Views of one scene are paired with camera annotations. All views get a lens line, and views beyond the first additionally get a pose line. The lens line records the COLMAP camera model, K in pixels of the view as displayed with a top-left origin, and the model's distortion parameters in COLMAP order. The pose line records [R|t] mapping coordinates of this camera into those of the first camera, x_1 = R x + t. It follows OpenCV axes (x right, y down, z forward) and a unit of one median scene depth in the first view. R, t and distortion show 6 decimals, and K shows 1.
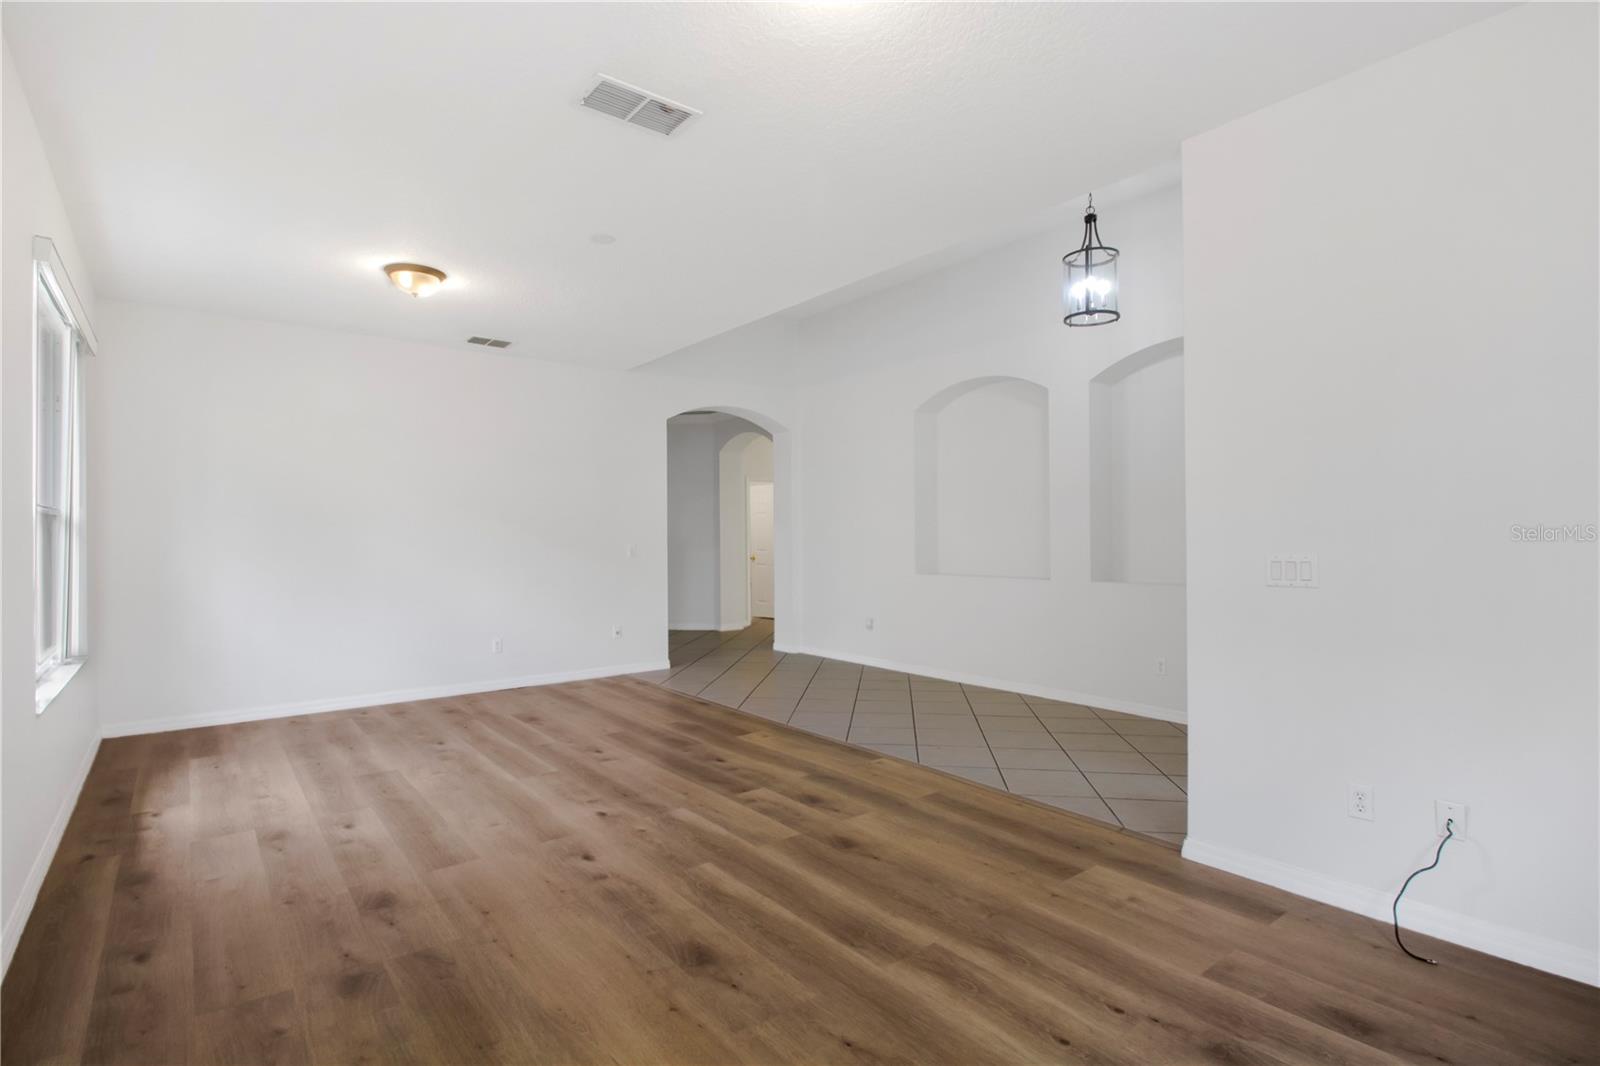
lens RADIAL K [[746.8, 0, 800.0], [0, 746.8, 533.0], [0, 0, 1]] dist [0.001018, -0.011645]
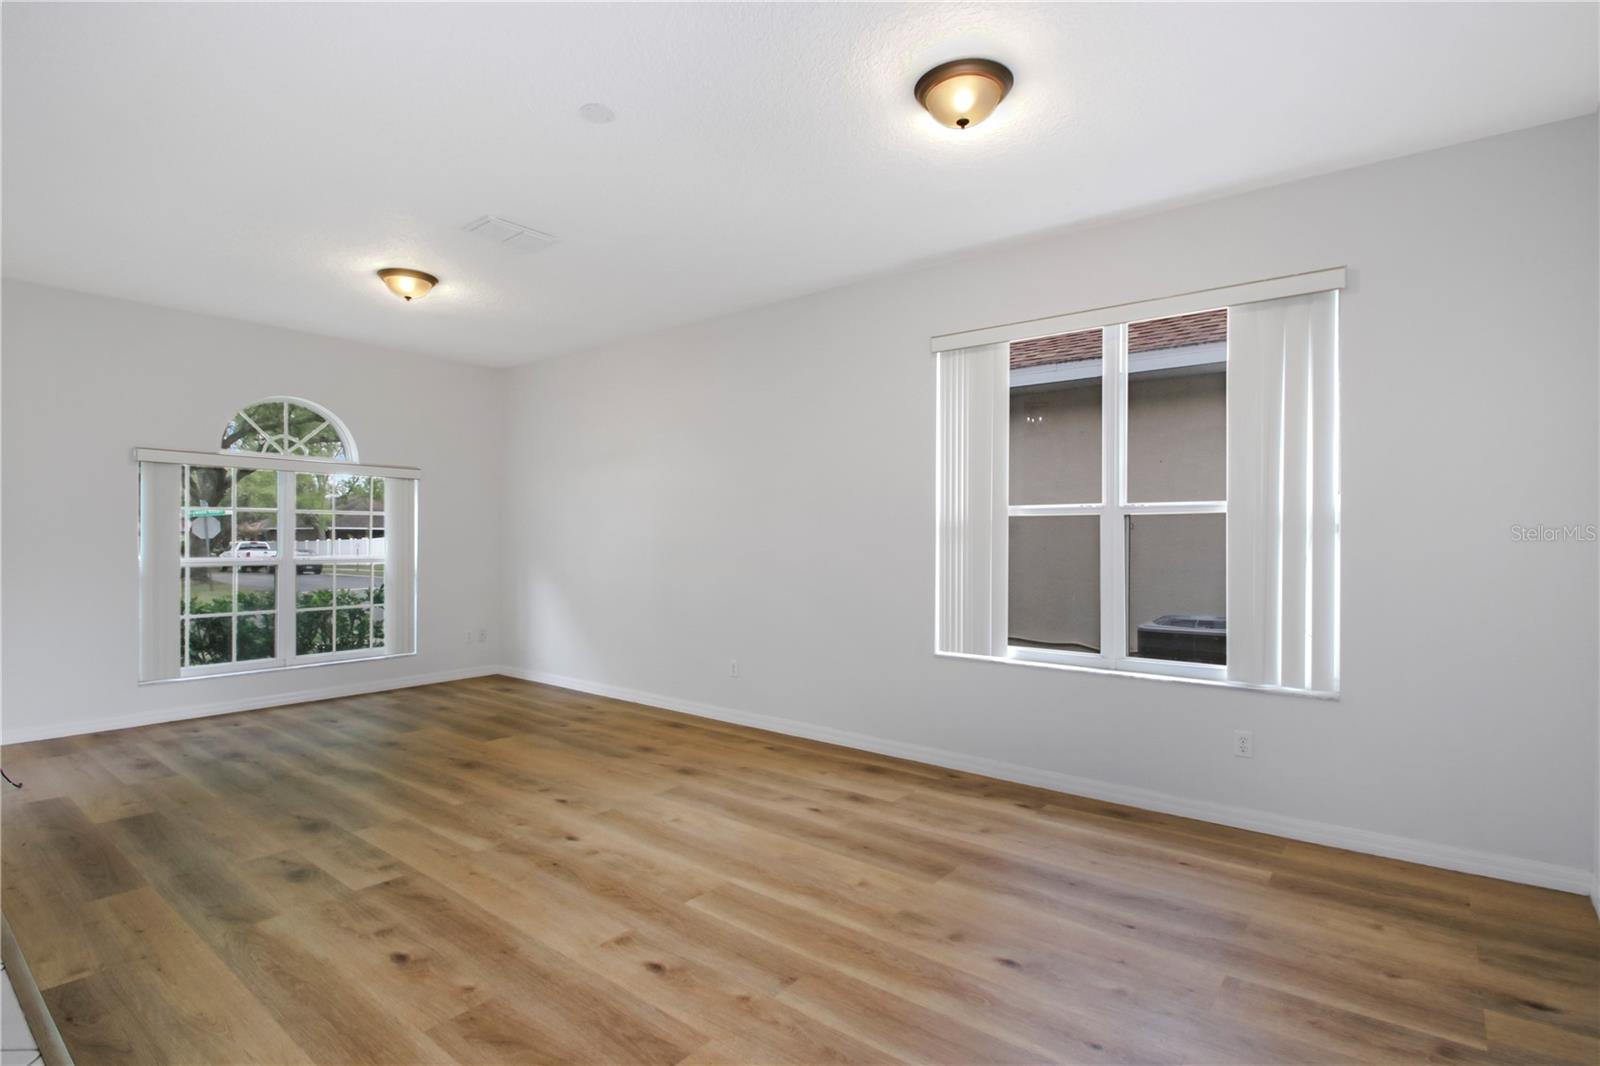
lens RADIAL K [[746.8, 0, 800.0], [0, 746.8, 533.0], [0, 0, 1]] dist [0.001018, -0.011645]
pose [[-0.969830, -0.002211, -0.243773, -0.323723], [0.000539, 0.999937, -0.011214, 0.009700], [0.243783, -0.011007, -0.969767, 2.031135]]
